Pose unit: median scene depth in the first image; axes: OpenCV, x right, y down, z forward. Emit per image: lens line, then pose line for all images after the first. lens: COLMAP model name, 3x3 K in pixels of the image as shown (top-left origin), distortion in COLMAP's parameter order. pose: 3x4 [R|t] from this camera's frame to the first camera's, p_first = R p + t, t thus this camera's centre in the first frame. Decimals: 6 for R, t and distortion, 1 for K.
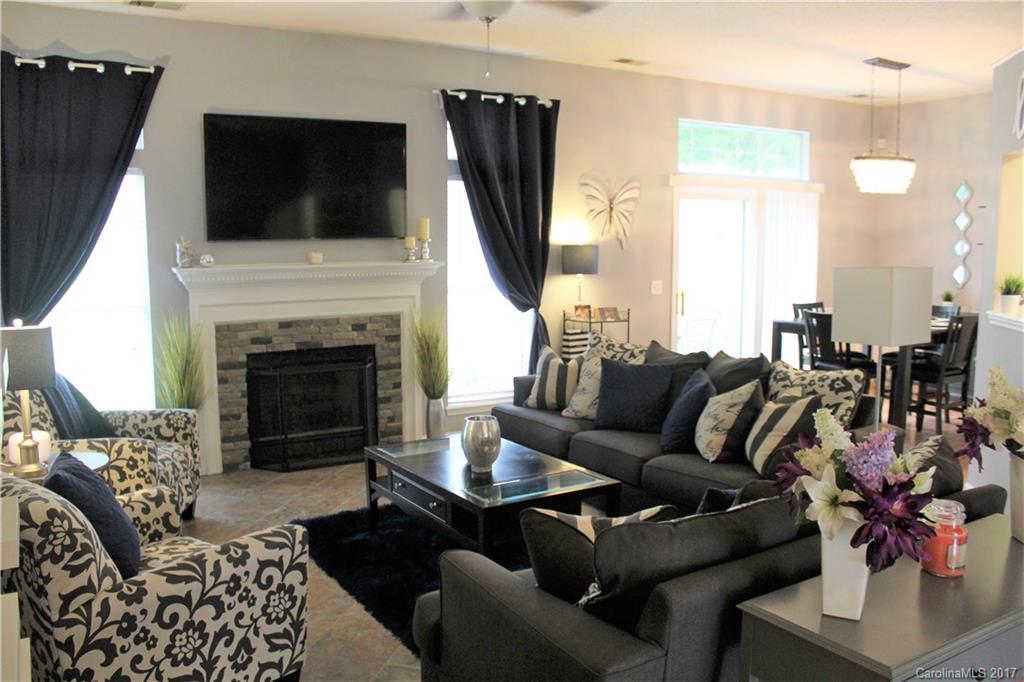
lens RADIAL K [[847.1, 0, 489.1], [0, 847.1, 347.0], [0, 0, 1]] dist [-0.153348, 0.126137]
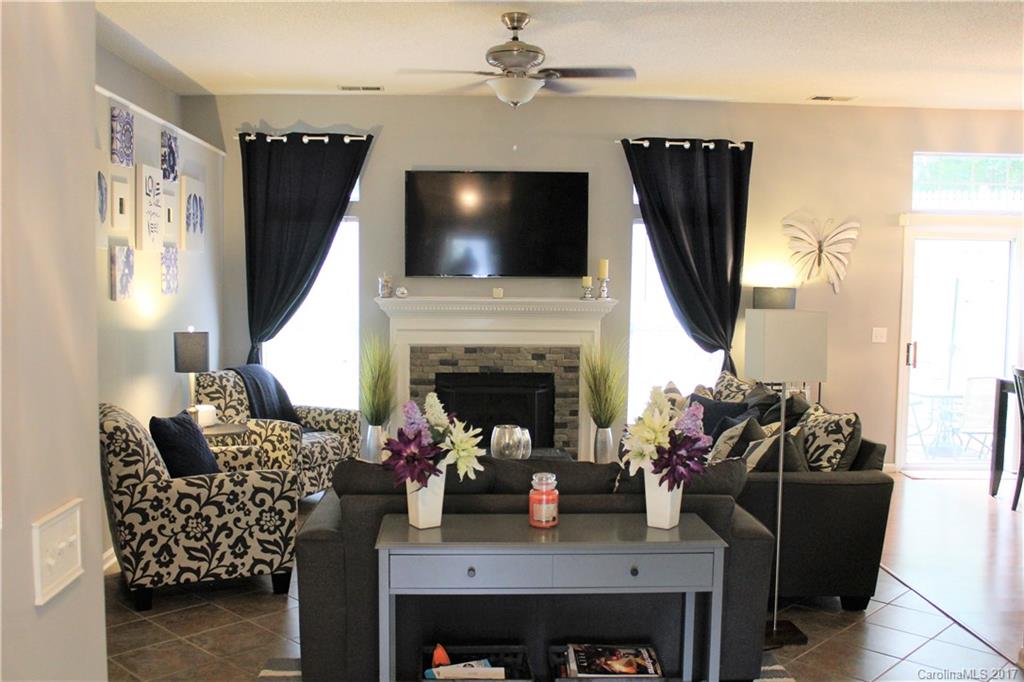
lens RADIAL K [[986.3, 0, 487.7], [0, 986.3, 345.8], [0, 0, 1]] dist [-0.107520, 0.000000]
pose [[0.877815, 0.049017, -0.476485, 0.425522], [-0.074773, 0.996578, -0.035233, 0.013520], [0.473127, 0.066556, 0.878476, -0.178261]]
